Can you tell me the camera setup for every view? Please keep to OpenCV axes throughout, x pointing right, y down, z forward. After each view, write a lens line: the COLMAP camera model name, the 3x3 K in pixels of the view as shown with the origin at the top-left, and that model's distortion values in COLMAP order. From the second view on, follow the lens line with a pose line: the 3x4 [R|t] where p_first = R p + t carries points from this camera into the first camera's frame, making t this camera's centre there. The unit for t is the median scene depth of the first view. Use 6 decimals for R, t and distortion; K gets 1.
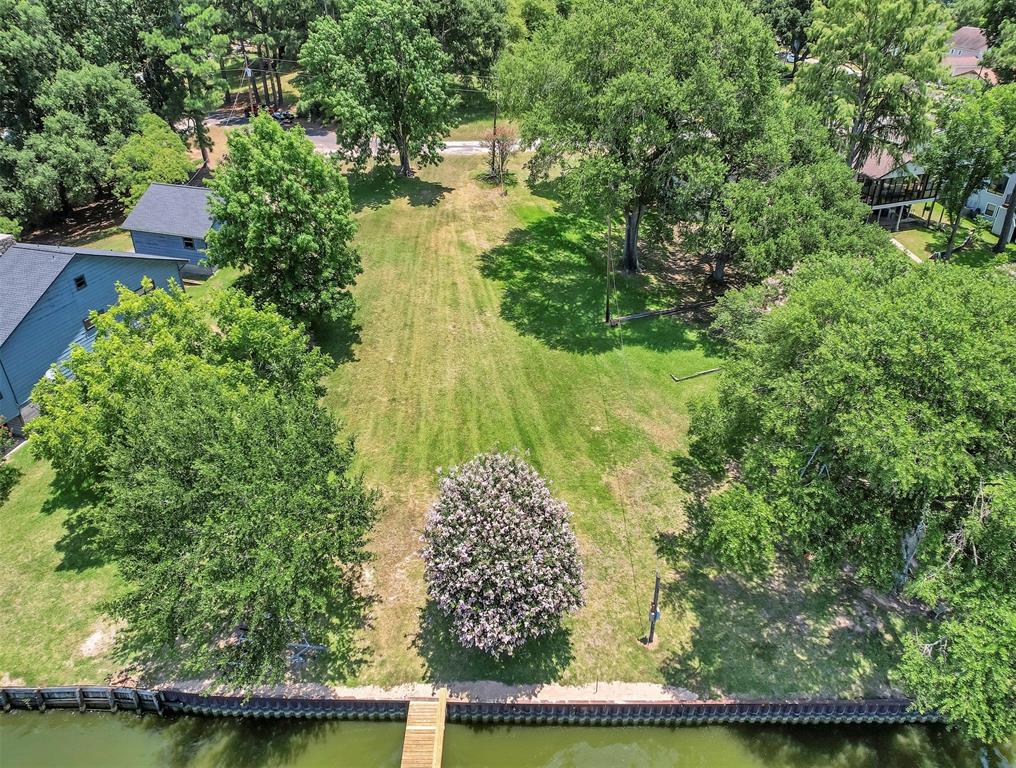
lens RADIAL K [[607.4, 0, 508.0], [0, 607.4, 384.0], [0, 0, 1]] dist [-0.064575, 0.001683]
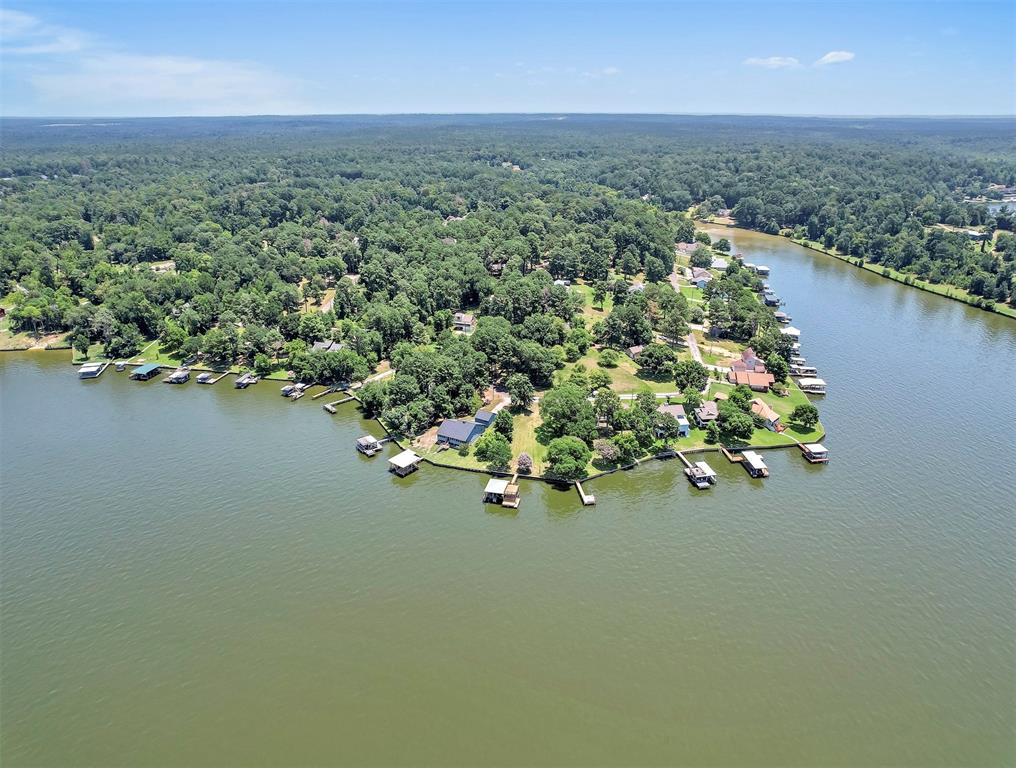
lens RADIAL K [[607.4, 0, 508.0], [0, 607.4, 384.0], [0, 0, 1]] dist [-0.064575, 0.001683]
pose [[0.974754, 0.082948, -0.207302, 0.835276], [-0.122876, 0.974480, -0.187855, 0.470013], [0.186430, 0.208585, 0.960071, -4.480575]]
